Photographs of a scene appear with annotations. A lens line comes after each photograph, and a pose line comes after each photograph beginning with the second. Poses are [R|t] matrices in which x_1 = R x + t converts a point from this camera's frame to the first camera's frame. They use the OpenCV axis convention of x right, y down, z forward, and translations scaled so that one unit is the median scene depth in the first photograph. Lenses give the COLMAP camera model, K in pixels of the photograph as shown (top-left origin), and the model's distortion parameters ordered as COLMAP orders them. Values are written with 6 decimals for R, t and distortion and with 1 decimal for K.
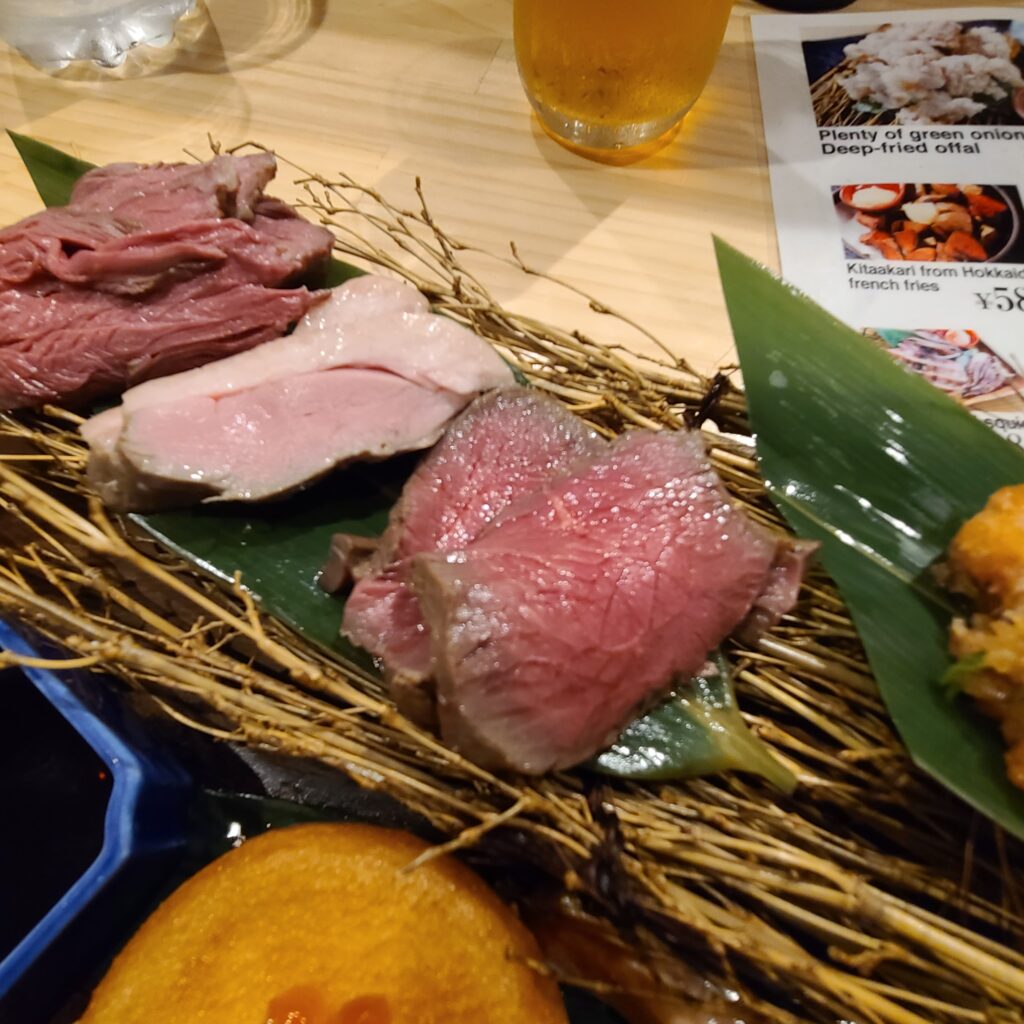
lens RADIAL K [[582.9, 0, 505.1], [0, 582.9, 503.0], [0, 0, 1]] dist [0.001011, -0.002820]
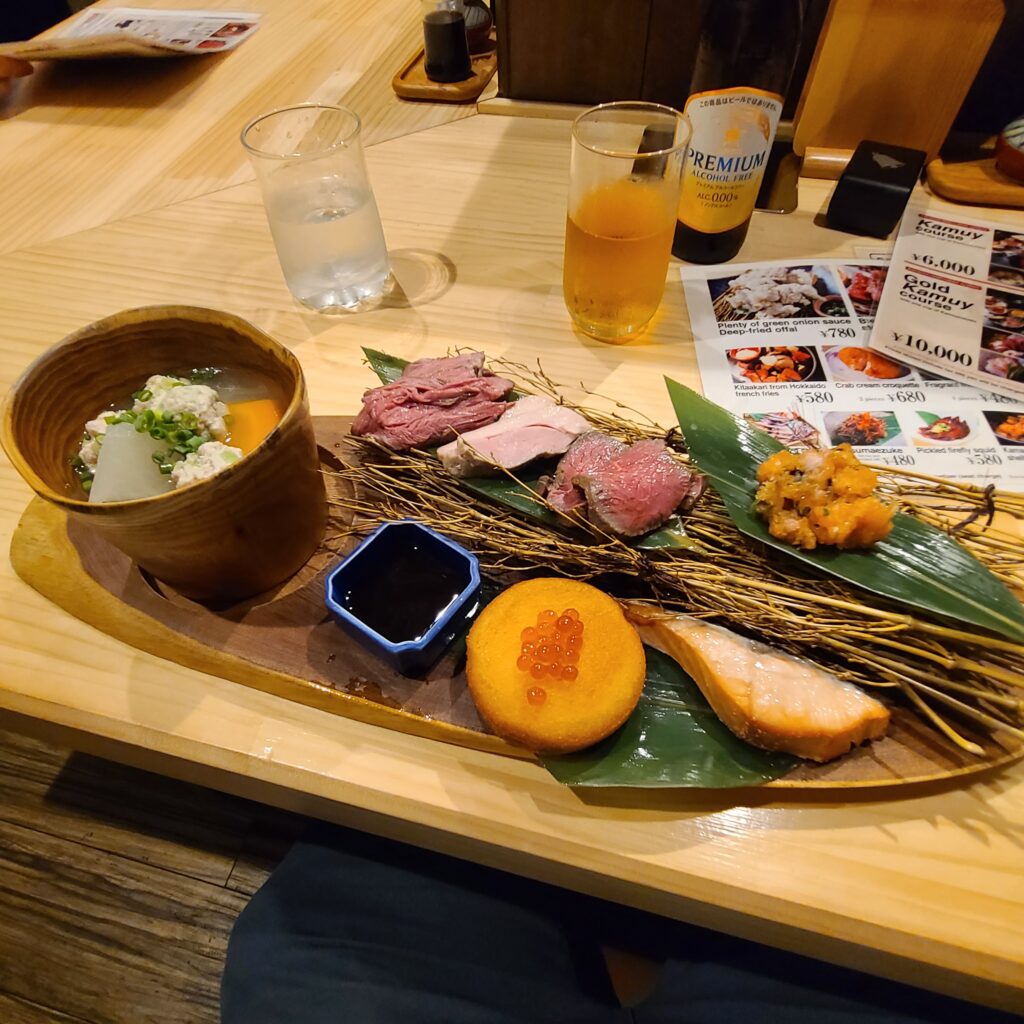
lens RADIAL K [[582.9, 0, 509.2], [0, 582.9, 526.1], [0, 0, 1]] dist [0.001011, -0.002820]
pose [[0.998924, -0.045688, 0.007929, -0.248700], [0.046363, 0.980802, -0.189413, 0.432934], [0.000877, 0.189577, 0.981865, -0.934269]]
